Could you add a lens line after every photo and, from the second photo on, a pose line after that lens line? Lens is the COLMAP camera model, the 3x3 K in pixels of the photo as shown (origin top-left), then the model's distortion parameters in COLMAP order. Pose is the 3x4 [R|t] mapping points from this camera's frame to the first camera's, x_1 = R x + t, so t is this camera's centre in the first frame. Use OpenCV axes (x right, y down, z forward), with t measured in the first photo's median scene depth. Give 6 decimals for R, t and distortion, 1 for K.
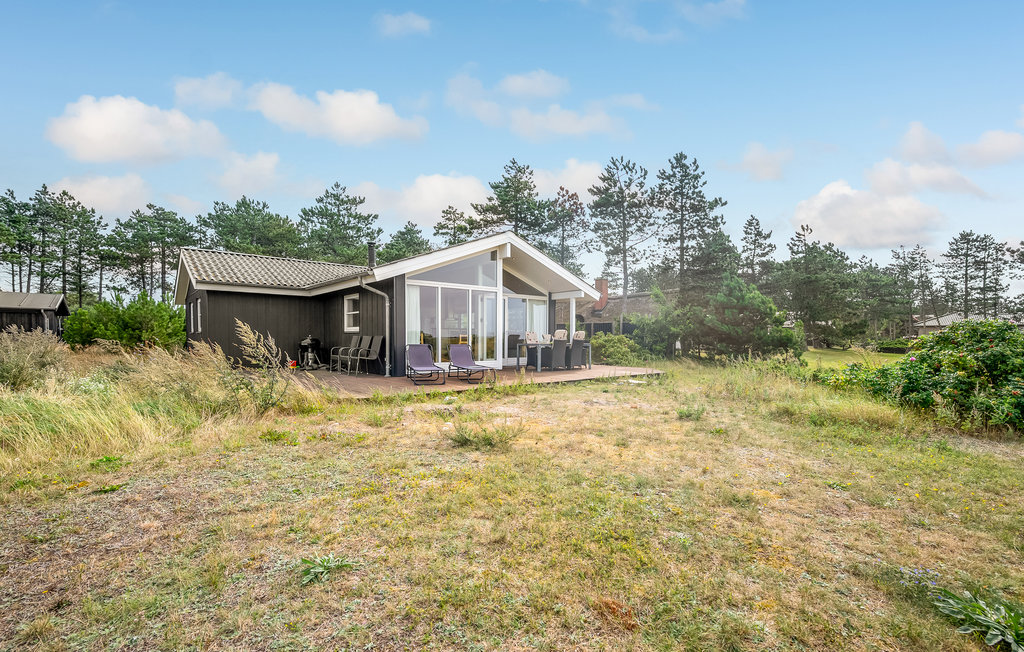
lens RADIAL K [[478.2, 0, 507.3], [0, 478.2, 323.6], [0, 0, 1]] dist [0.007537, -0.004108]
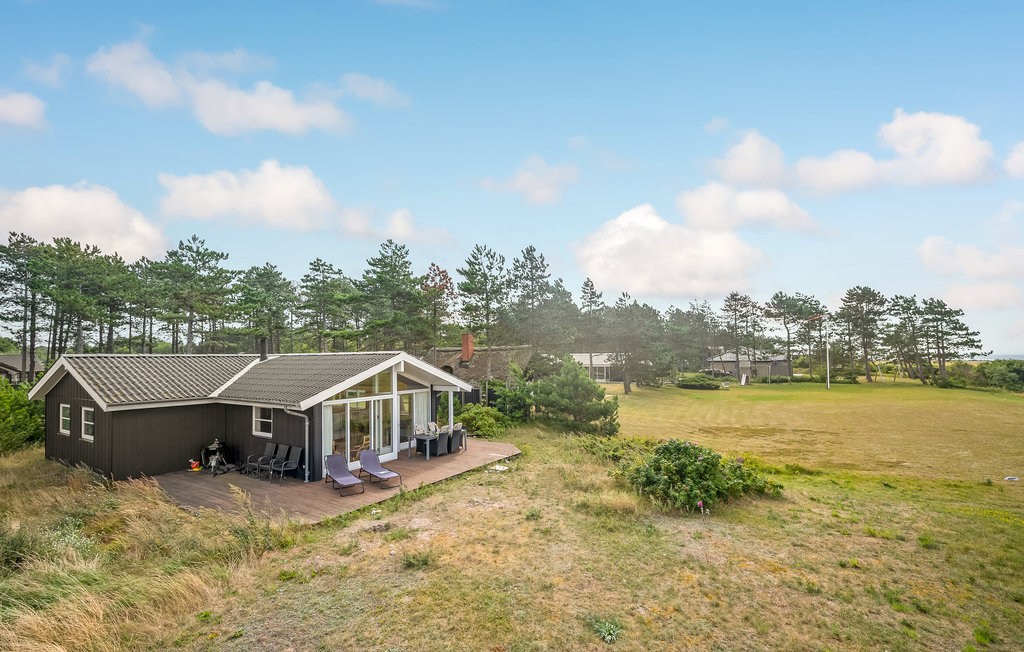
lens RADIAL K [[478.2, 0, 513.4], [0, 478.2, 325.4], [0, 0, 1]] dist [0.007537, -0.004108]
pose [[0.956144, -0.009620, 0.292738, -0.073930], [0.021587, 0.999057, -0.037677, -0.176223], [-0.292099, 0.042344, 0.955450, -0.265989]]
